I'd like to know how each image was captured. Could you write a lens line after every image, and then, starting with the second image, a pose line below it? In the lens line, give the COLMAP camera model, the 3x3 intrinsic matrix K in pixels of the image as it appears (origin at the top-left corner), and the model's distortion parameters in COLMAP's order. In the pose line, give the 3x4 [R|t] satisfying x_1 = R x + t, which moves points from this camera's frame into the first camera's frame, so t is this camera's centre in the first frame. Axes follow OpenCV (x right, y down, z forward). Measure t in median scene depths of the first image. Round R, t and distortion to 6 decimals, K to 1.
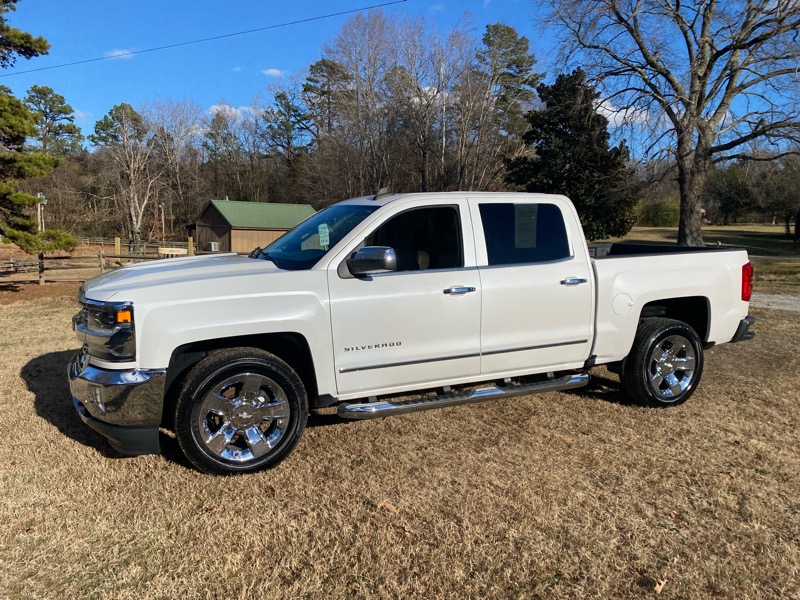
lens RADIAL K [[603.5, 0, 395.9], [0, 603.5, 298.6], [0, 0, 1]] dist [0.018263, -0.005131]
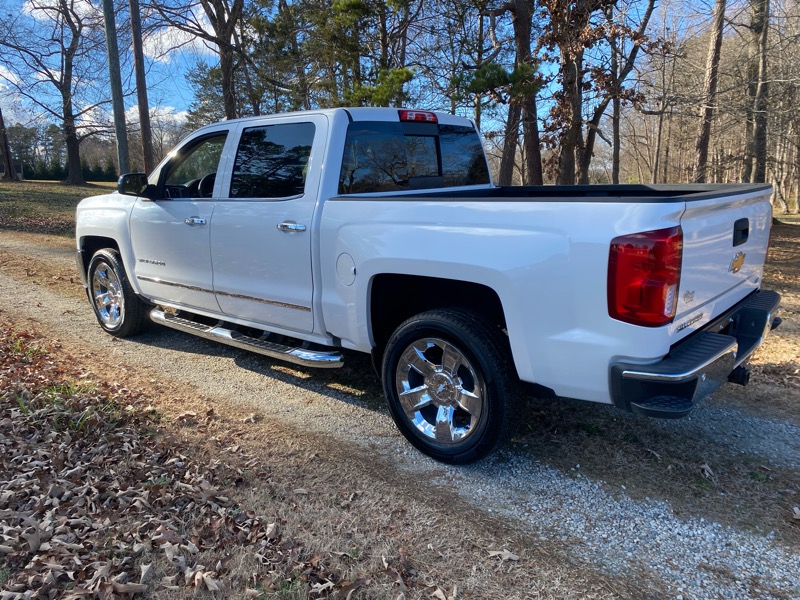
lens RADIAL K [[612.5, 0, 396.6], [0, 612.5, 300.4], [0, 0, 1]] dist [0.030244, -0.003591]
pose [[0.428551, 0.196781, -0.881829, 0.996306], [-0.095917, 0.980388, 0.172161, -0.078871], [0.898412, 0.010803, 0.439021, 0.741477]]
